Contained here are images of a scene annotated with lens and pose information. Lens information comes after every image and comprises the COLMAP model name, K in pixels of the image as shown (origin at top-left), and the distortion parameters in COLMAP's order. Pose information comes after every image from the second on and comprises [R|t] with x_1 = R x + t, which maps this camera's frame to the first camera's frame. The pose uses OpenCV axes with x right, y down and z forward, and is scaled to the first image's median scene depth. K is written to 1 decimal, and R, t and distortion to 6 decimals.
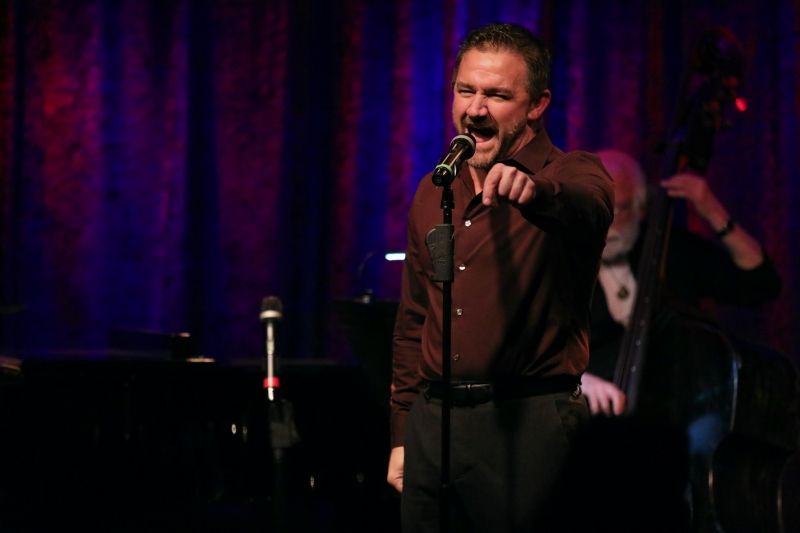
lens RADIAL K [[4539.0, 0, 412.9], [0, 4539.0, 270.0], [0, 0, 1]] dist [1.186982, 9.698576]
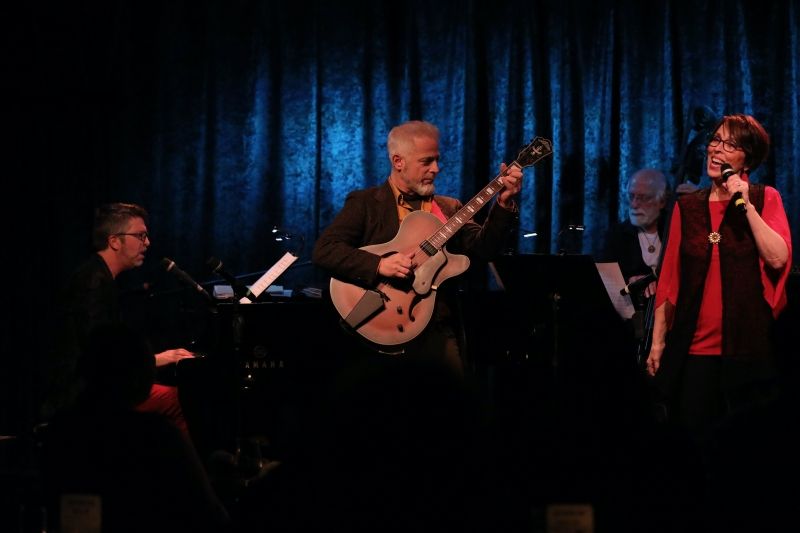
lens RADIAL K [[3913.1, 0, 424.8], [0, 3913.1, 266.6], [0, 0, 1]] dist [0.583335, 0.860861]
pose [[0.998778, -0.015460, -0.046937, 0.028797], [0.016030, 0.999802, 0.011802, -0.007229], [0.046745, -0.012540, 0.998828, -0.553734]]
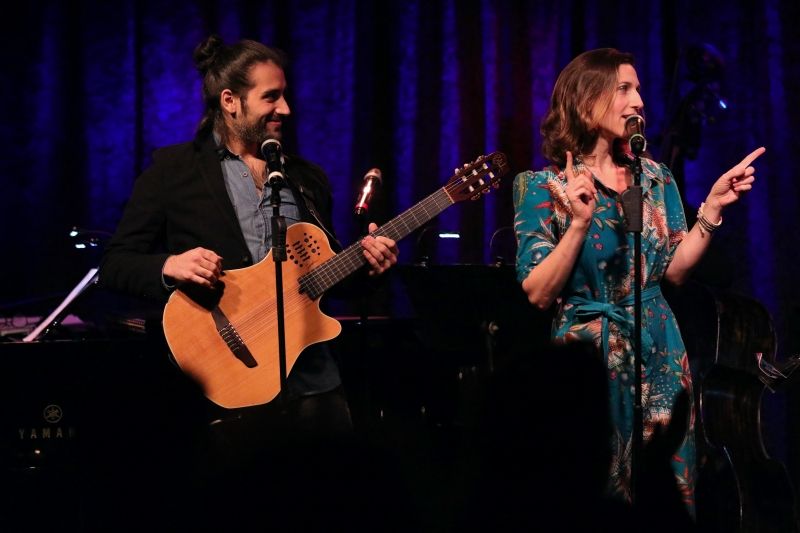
lens RADIAL K [[4438.8, 0, 413.4], [0, 4438.8, 269.8], [0, 0, 1]] dist [1.230148, 12.001156]
pose [[0.999368, -0.023958, -0.026255, 0.018269], [0.024169, 0.999678, 0.007738, -0.001325], [0.026062, -0.008368, 0.999625, -0.195528]]
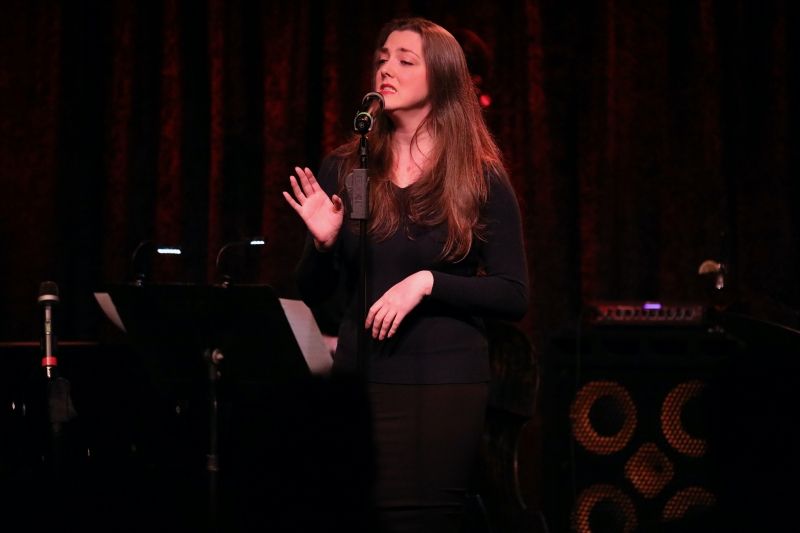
lens RADIAL K [[4892.6, 0, 419.2], [0, 4892.6, 267.7], [0, 0, 1]] dist [2.145215, -35.272520]
pose [[0.999501, -0.007517, 0.030687, 0.020483], [0.007407, 0.999966, 0.003671, -0.000916], [-0.030714, -0.003442, 0.999522, -0.169096]]
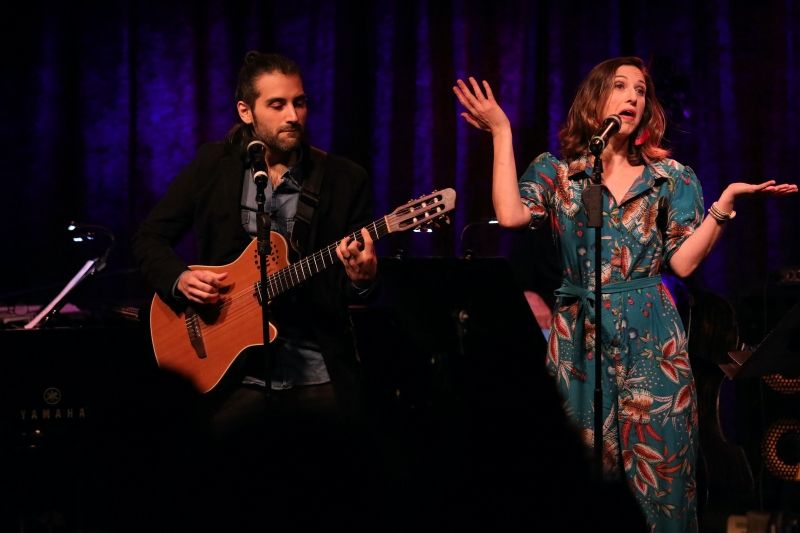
lens RADIAL K [[4438.8, 0, 413.4], [0, 4438.8, 269.8], [0, 0, 1]] dist [1.230148, 12.001156]
pose [[0.999529, -0.022861, -0.020460, 0.020085], [0.023056, 0.999691, 0.009326, -0.001613], [0.020240, -0.009793, 0.999747, -0.281447]]
